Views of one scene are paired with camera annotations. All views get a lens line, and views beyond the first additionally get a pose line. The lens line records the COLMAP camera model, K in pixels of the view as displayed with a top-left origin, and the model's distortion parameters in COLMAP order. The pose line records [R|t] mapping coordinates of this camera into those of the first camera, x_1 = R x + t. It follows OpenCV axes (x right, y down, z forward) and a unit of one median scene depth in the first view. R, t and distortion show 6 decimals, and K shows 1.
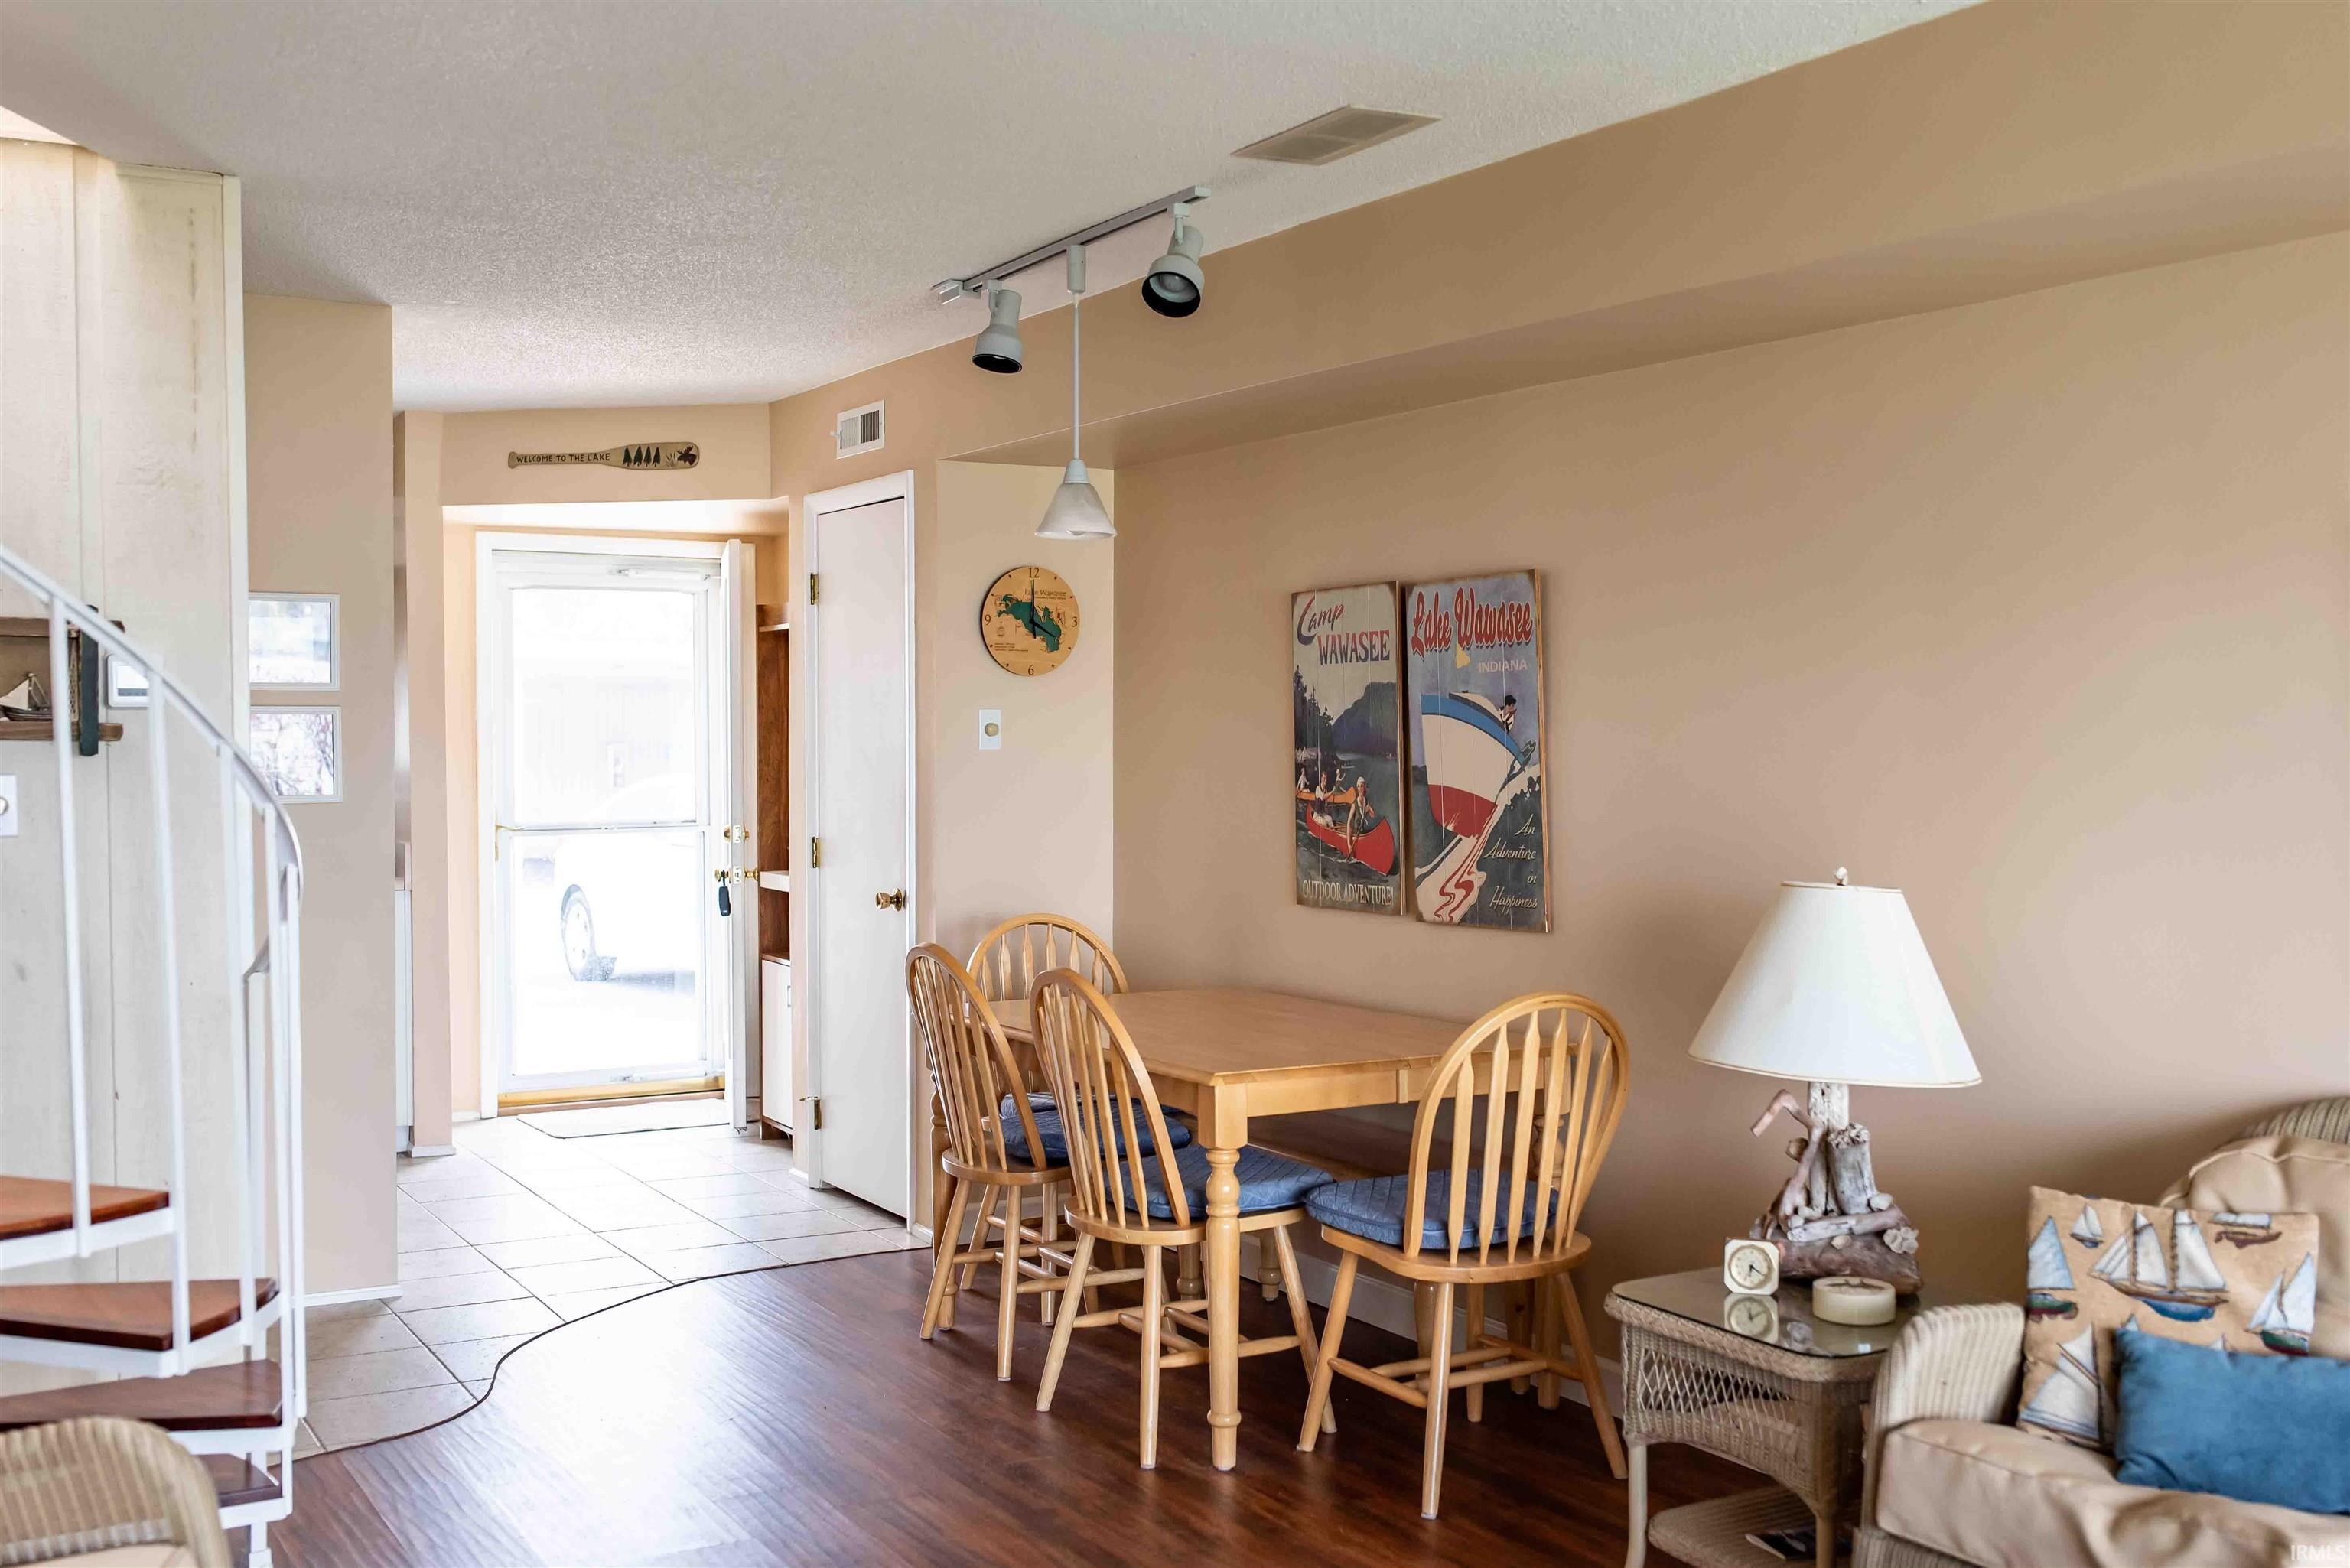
lens RADIAL K [[2309.1, 0, 1197.3], [0, 2309.1, 787.5], [0, 0, 1]] dist [-0.001797, 0.000000]
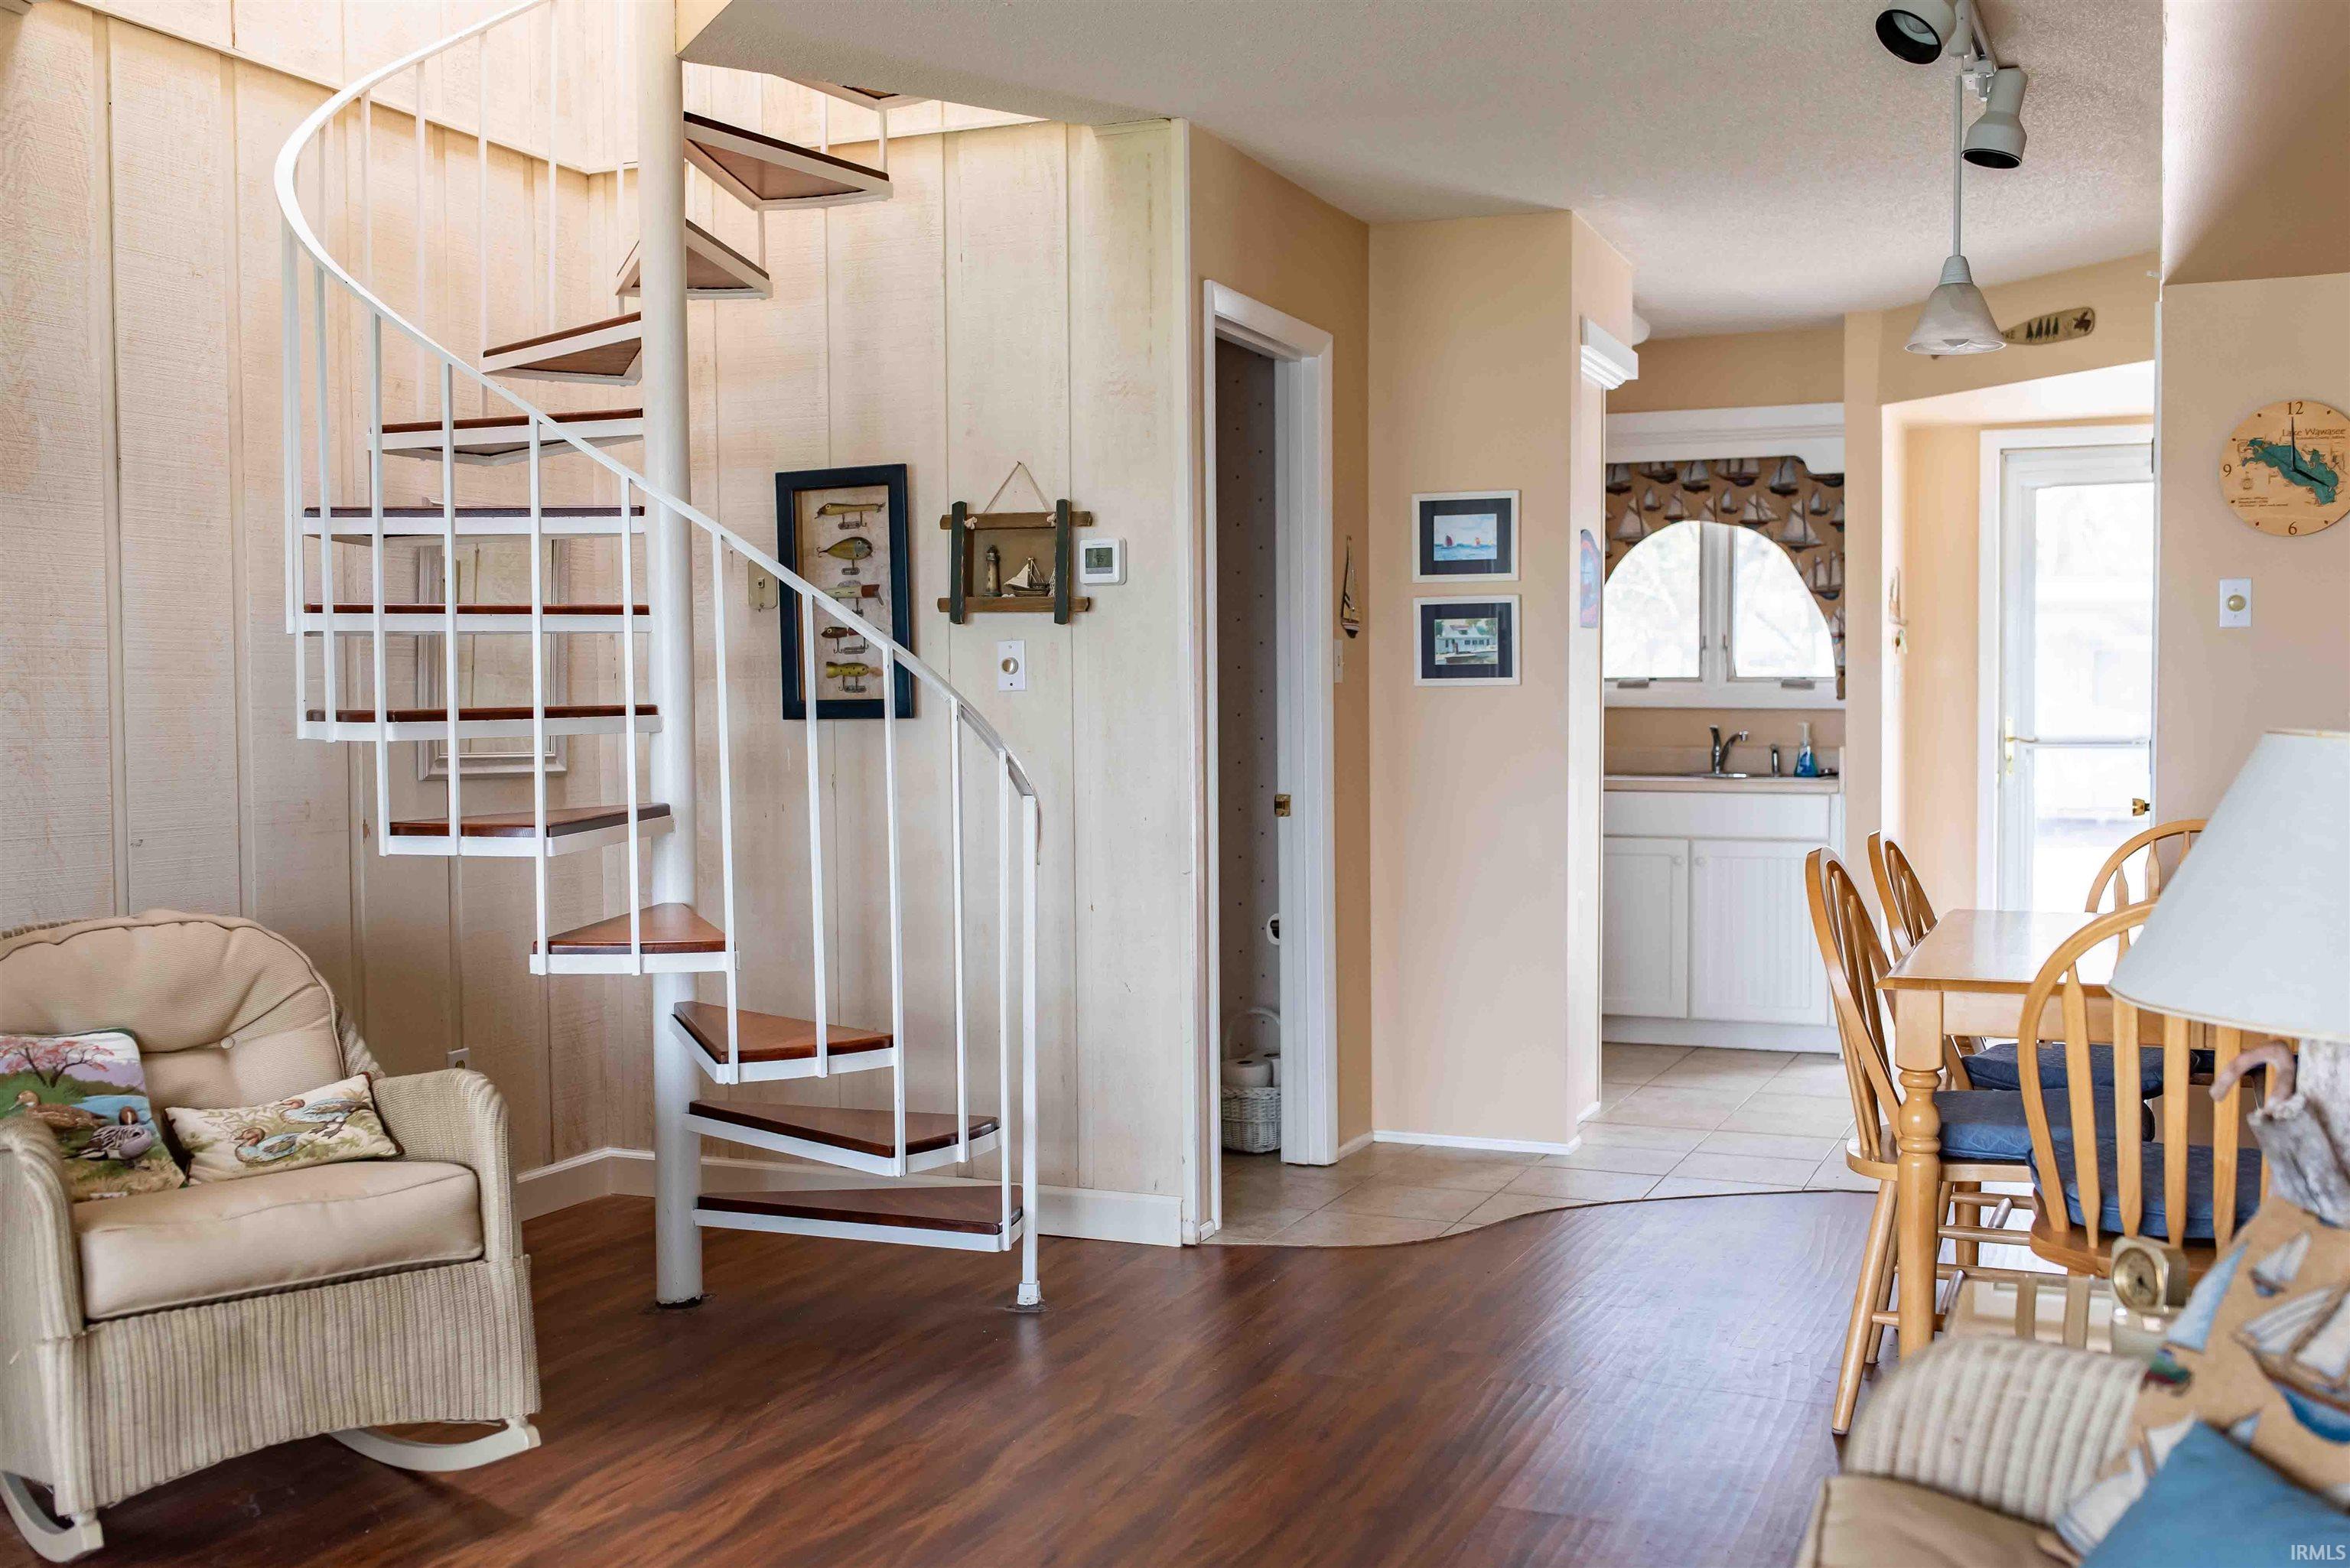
lens RADIAL K [[2309.1, 0, 1187.7], [0, 2309.1, 778.1], [0, 0, 1]] dist [-0.001797, 0.000000]
pose [[0.617906, 0.025502, -0.785838, 0.373986], [-0.015674, 0.999675, 0.020117, 0.030283], [0.786096, -0.000114, 0.618105, 0.219808]]
